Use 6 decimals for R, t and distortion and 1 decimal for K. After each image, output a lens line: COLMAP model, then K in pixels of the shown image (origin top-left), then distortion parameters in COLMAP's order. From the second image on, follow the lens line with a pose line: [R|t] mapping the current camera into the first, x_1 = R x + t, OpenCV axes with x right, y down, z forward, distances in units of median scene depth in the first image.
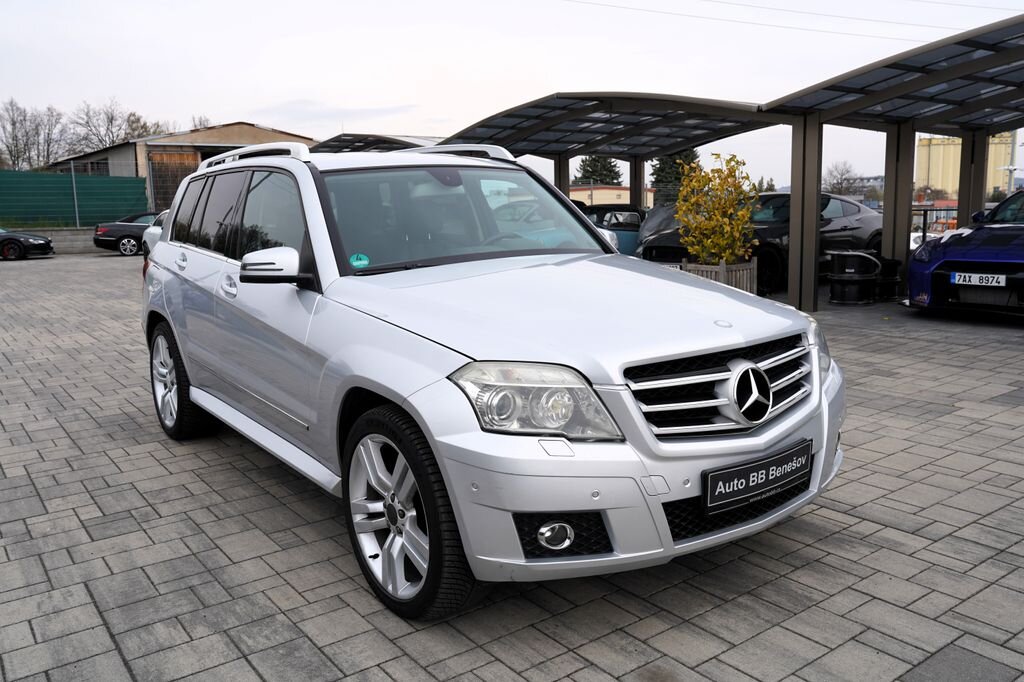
lens RADIAL K [[837.9, 0, 512.0], [0, 837.9, 341.0], [0, 0, 1]] dist [-0.059096, 0.095972]
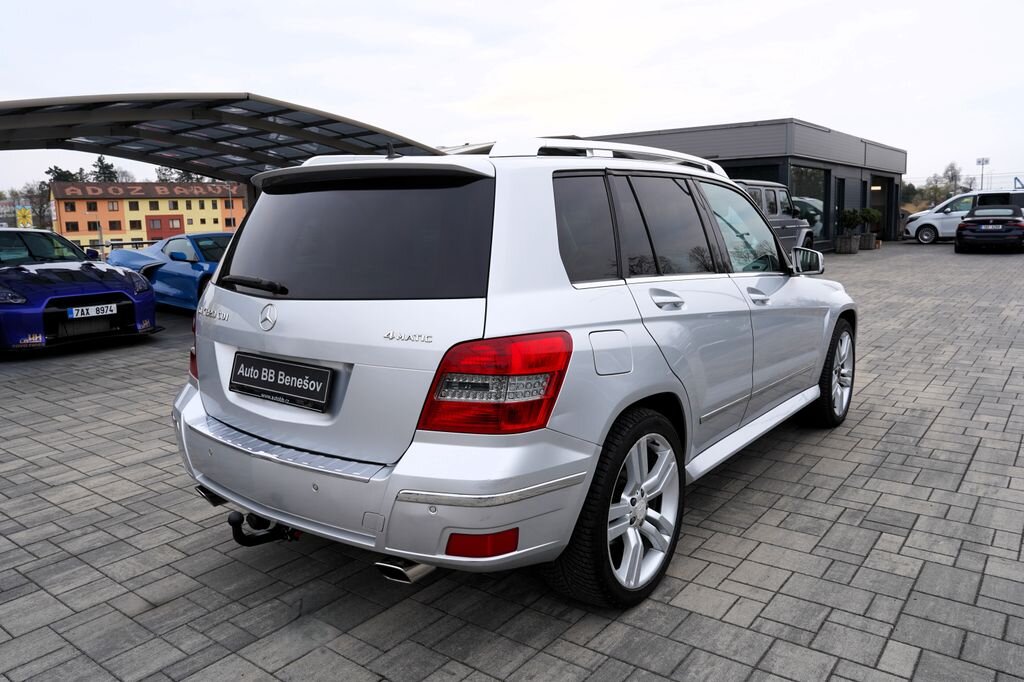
lens RADIAL K [[752.9, 0, 514.3], [0, 752.9, 333.9], [0, 0, 1]] dist [-0.082804, 0.083272]
pose [[-0.279112, -0.117041, 0.953099, -1.519959], [0.185773, 0.967212, 0.173177, -0.314062], [-0.942117, 0.225396, -0.248218, 2.044683]]
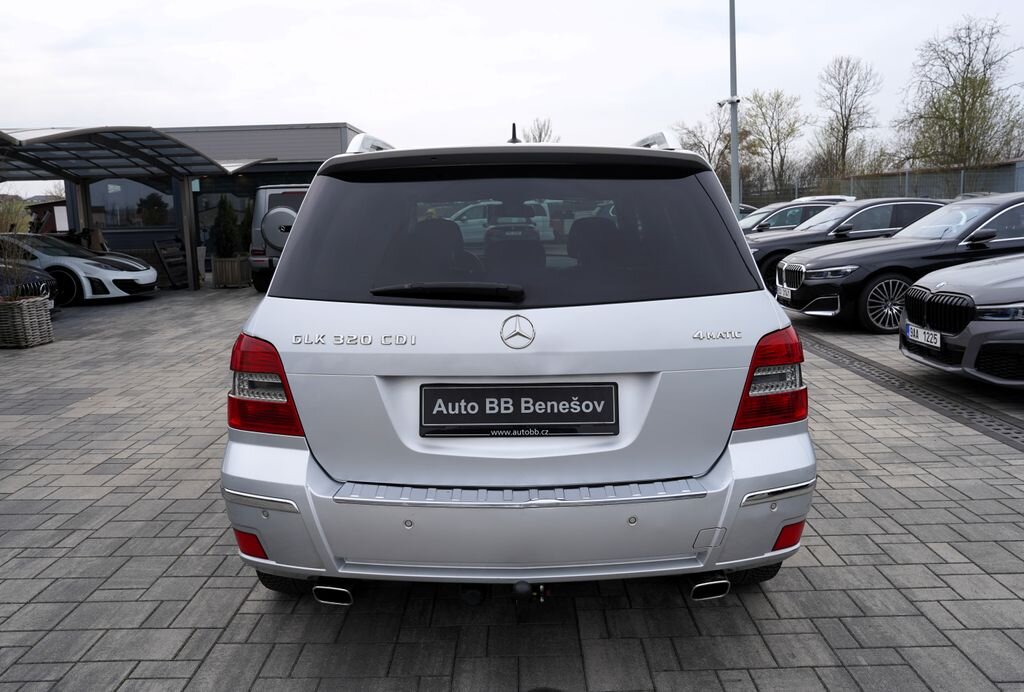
lens RADIAL K [[803.8, 0, 520.3], [0, 803.8, 343.2], [0, 0, 1]] dist [-0.081309, 0.095573]
pose [[-0.808017, -0.054393, 0.586642, -1.068276], [0.132334, 0.953530, 0.270682, -0.423316], [-0.574104, 0.296348, -0.763271, 2.644614]]
